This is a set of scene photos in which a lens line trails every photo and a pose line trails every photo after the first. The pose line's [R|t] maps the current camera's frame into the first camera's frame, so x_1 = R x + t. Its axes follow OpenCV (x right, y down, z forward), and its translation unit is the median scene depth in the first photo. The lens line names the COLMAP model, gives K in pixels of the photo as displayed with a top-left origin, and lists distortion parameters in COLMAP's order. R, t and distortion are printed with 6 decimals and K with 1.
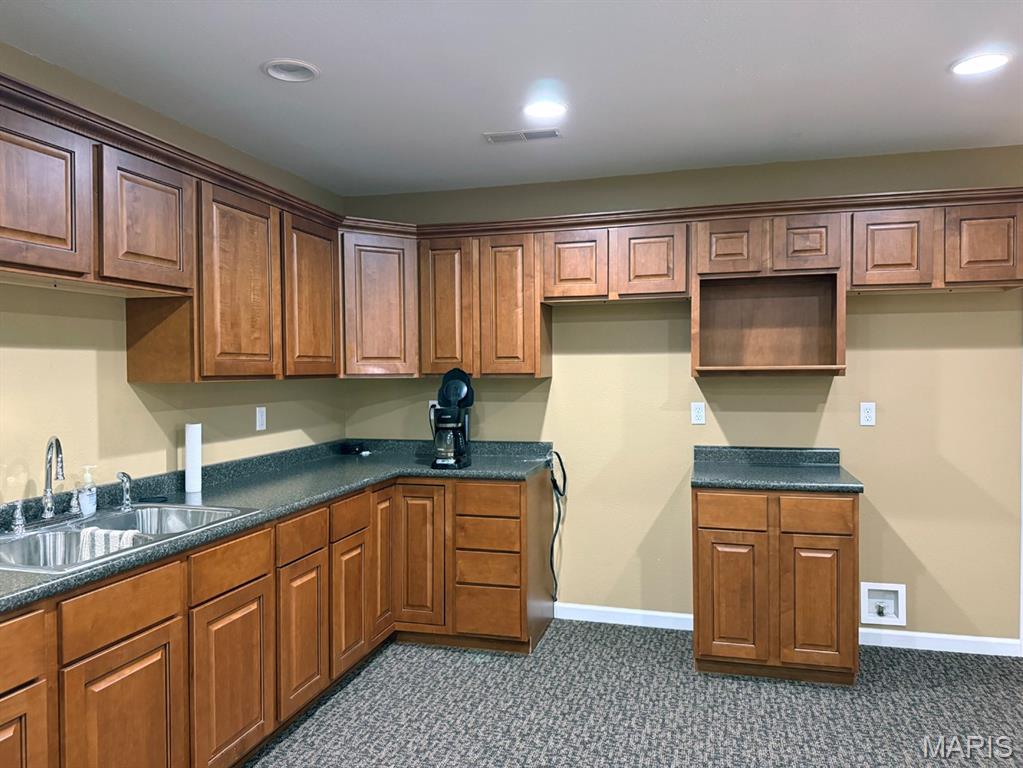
lens RADIAL K [[722.5, 0, 516.8], [0, 722.5, 380.3], [0, 0, 1]] dist [0.027533, -0.022365]
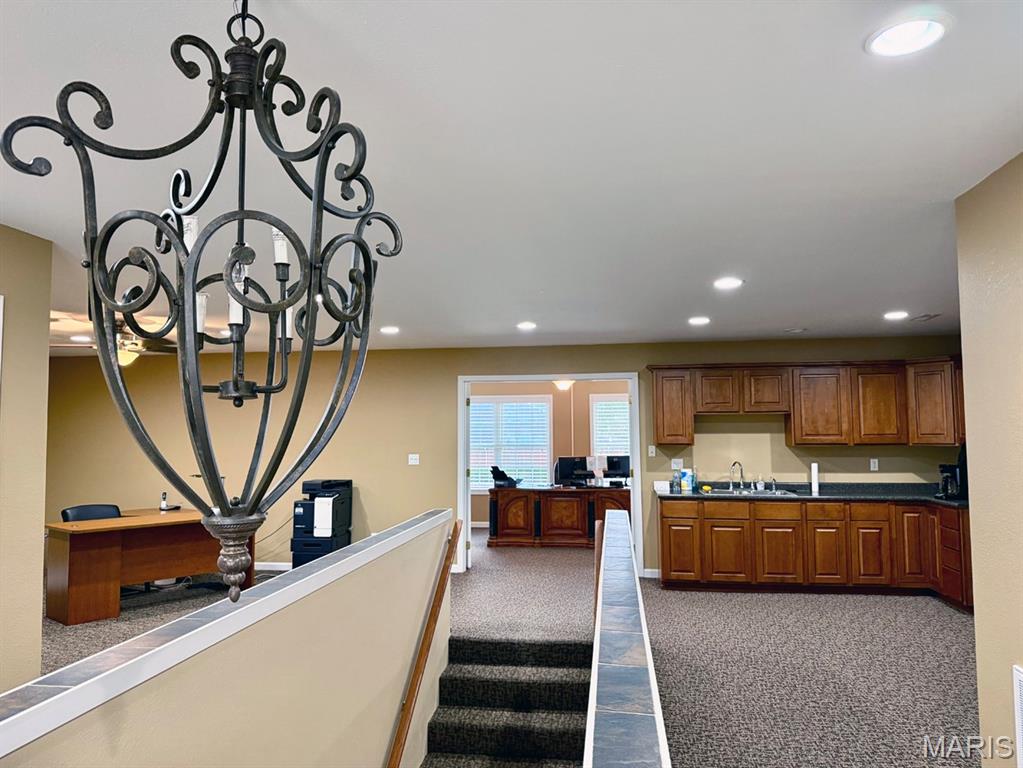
lens RADIAL K [[722.5, 0, 511.7], [0, 722.5, 381.8], [0, 0, 1]] dist [0.027533, -0.022365]
pose [[0.114832, -0.062459, -0.991419, 1.893629], [-0.008697, 0.997920, -0.063875, -0.048498], [0.993347, 0.015957, 0.114050, -0.287863]]
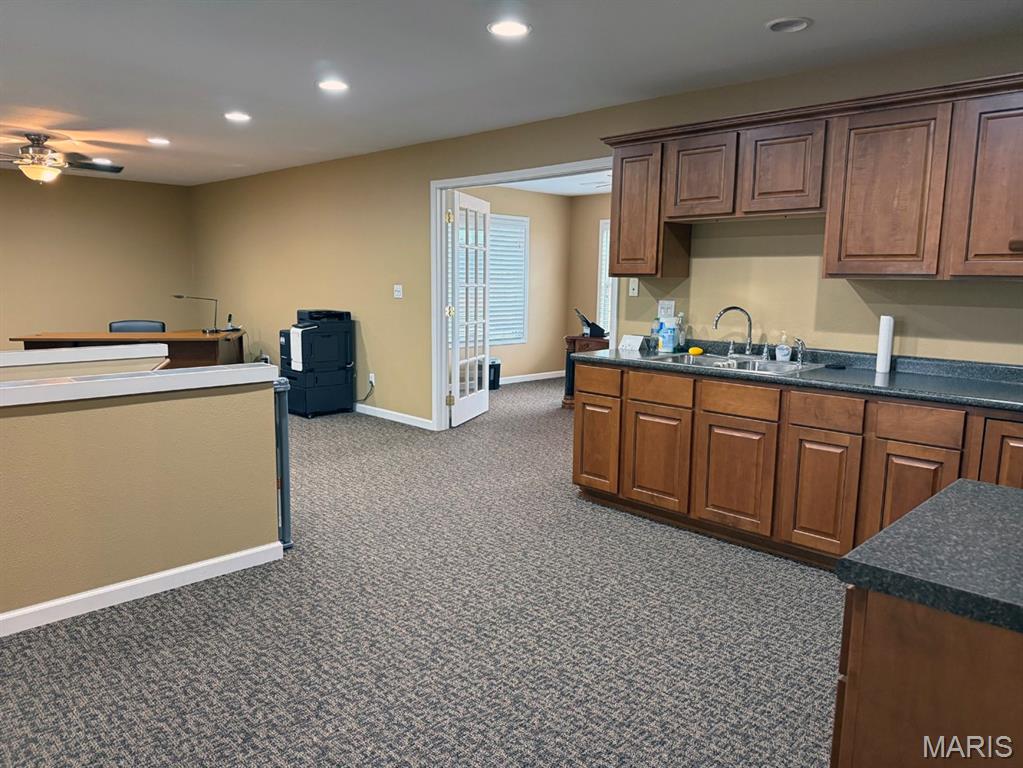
lens RADIAL K [[722.5, 0, 511.0], [0, 722.5, 385.5], [0, 0, 1]] dist [0.027533, -0.022365]
pose [[-0.495001, 0.124596, -0.859913, 0.922364], [-0.026339, 0.987059, 0.158180, 0.000170], [0.868493, 0.100949, -0.485313, 1.078605]]
